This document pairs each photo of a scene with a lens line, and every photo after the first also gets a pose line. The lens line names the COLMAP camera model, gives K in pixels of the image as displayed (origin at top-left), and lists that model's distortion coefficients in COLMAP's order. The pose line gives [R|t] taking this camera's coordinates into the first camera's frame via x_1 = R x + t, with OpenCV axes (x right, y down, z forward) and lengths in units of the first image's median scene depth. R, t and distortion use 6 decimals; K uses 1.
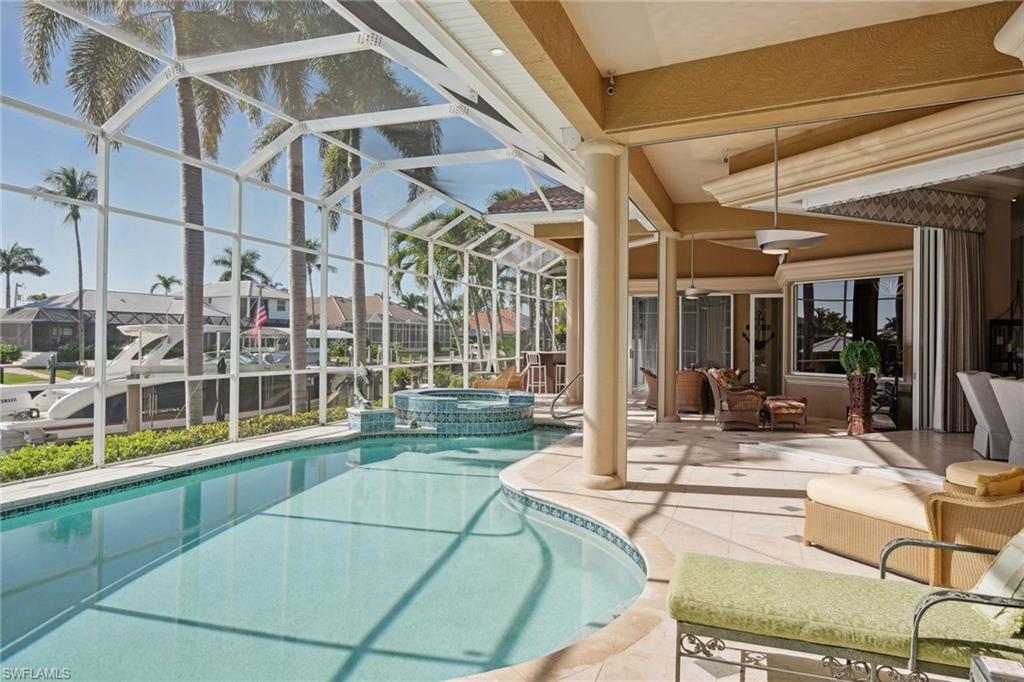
lens RADIAL K [[688.6, 0, 512.0], [0, 688.6, 341.0], [0, 0, 1]] dist [0.000747, 0.001182]
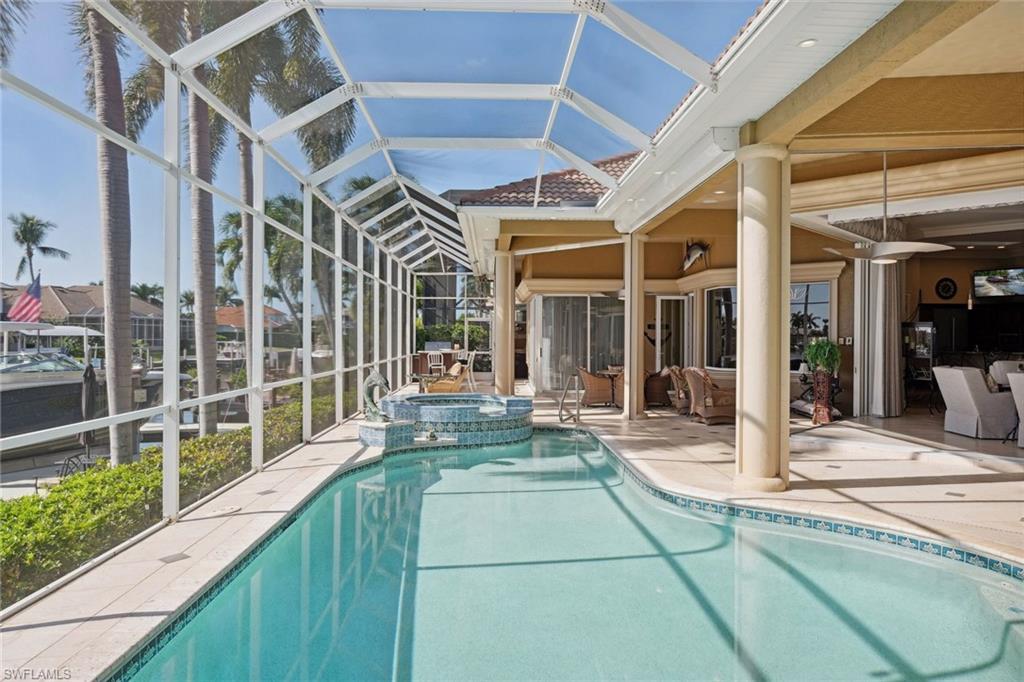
lens RADIAL K [[684.1, 0, 512.0], [0, 684.1, 341.0], [0, 0, 1]] dist [-0.000113, 0.003751]
pose [[0.930956, -0.005902, 0.365083, -0.330170], [0.003626, 0.999969, 0.006920, -0.007663], [-0.365113, -0.005119, 0.930949, 0.118822]]
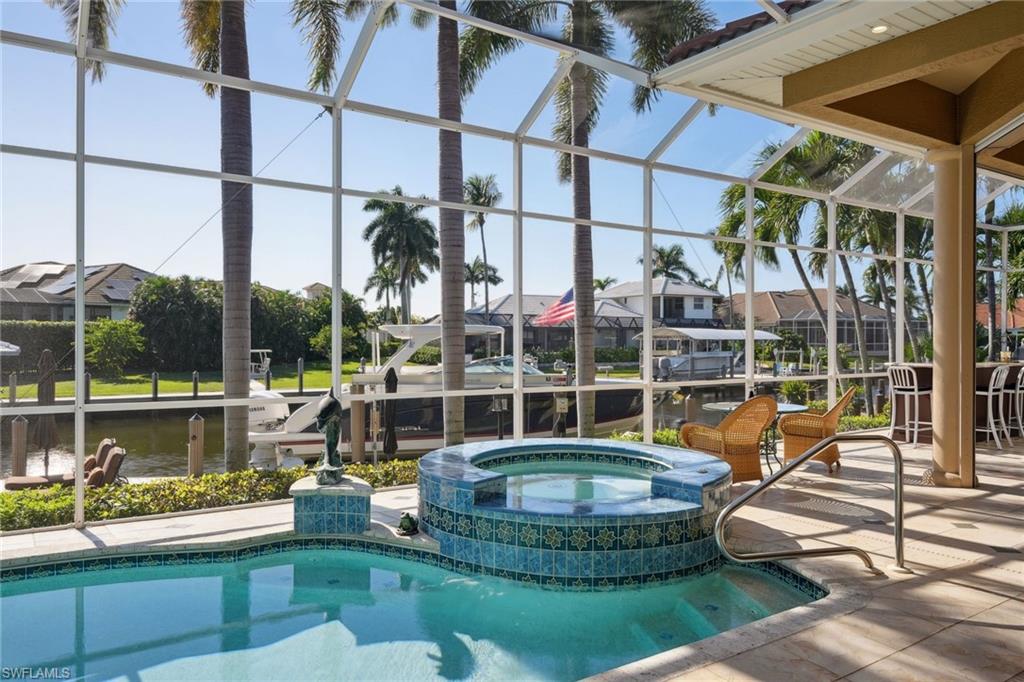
lens RADIAL K [[729.0, 0, 512.0], [0, 729.0, 341.0], [0, 0, 1]] dist [0.032843, 0.002705]
pose [[0.806840, -0.005586, -0.590743, 0.186555], [0.004272, 0.999984, -0.003620, -0.001545], [0.590754, 0.000397, 0.806852, 0.574156]]
